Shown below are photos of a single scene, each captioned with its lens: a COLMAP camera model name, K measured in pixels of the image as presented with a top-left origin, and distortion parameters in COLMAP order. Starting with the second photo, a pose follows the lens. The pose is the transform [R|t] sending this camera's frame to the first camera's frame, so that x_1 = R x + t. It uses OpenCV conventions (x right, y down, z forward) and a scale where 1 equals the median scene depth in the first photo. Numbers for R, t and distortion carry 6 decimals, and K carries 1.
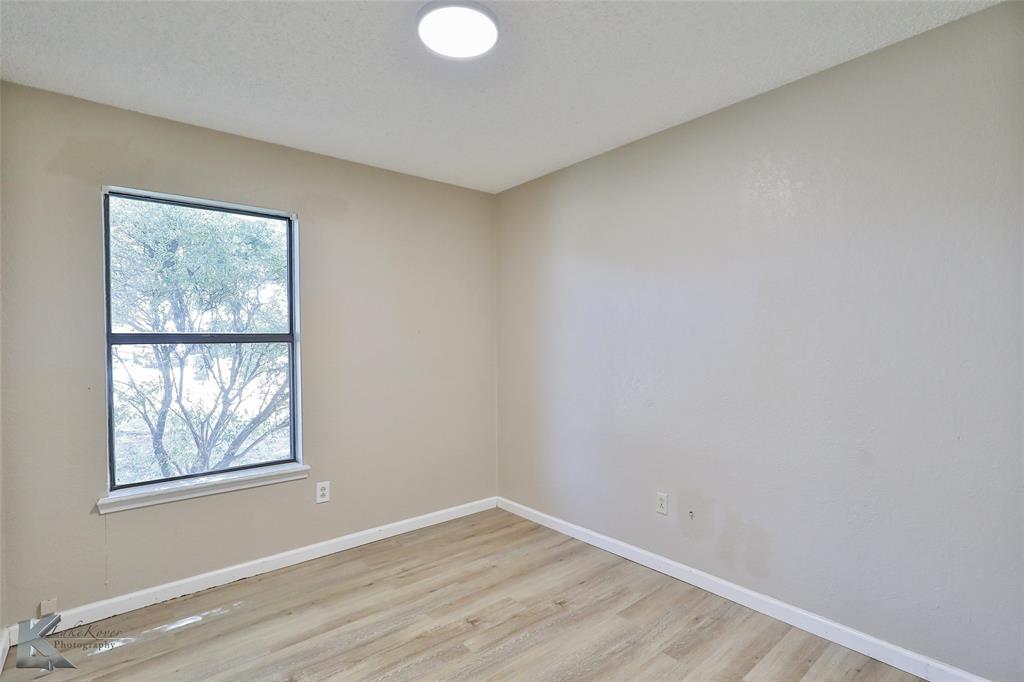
lens RADIAL K [[499.3, 0, 496.5], [0, 499.3, 344.3], [0, 0, 1]] dist [-0.005274, 0.001165]
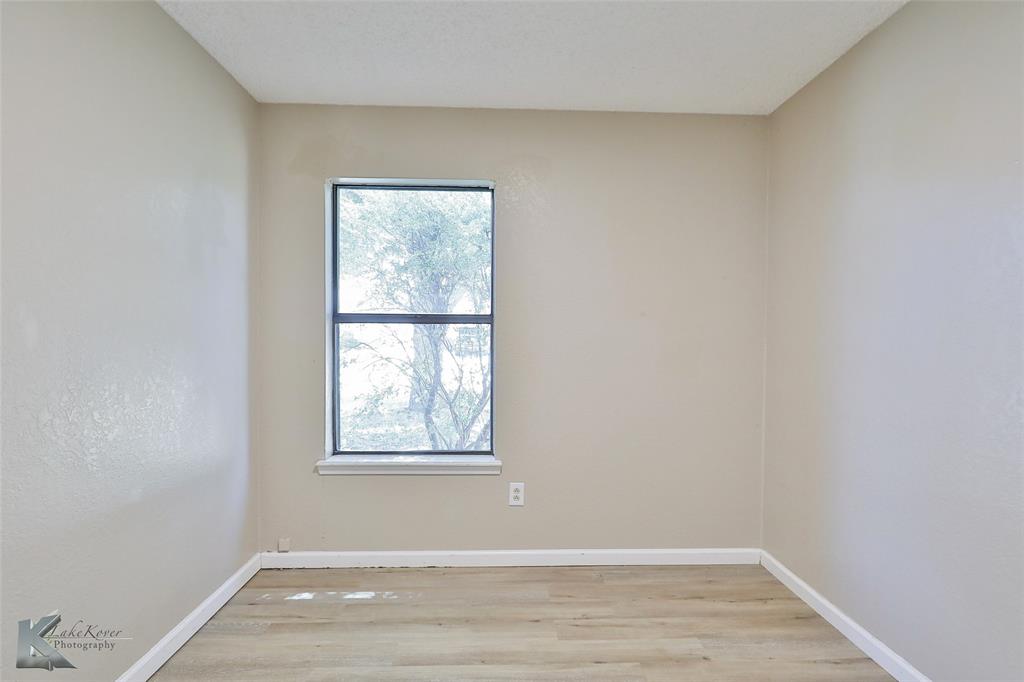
lens RADIAL K [[499.3, 0, 496.5], [0, 499.3, 344.3], [0, 0, 1]] dist [-0.005274, 0.001165]
pose [[0.798399, 0.025547, -0.601586, 0.152019], [-0.022470, 0.999668, 0.012630, 0.021872], [0.601709, 0.003434, 0.798708, 0.280795]]
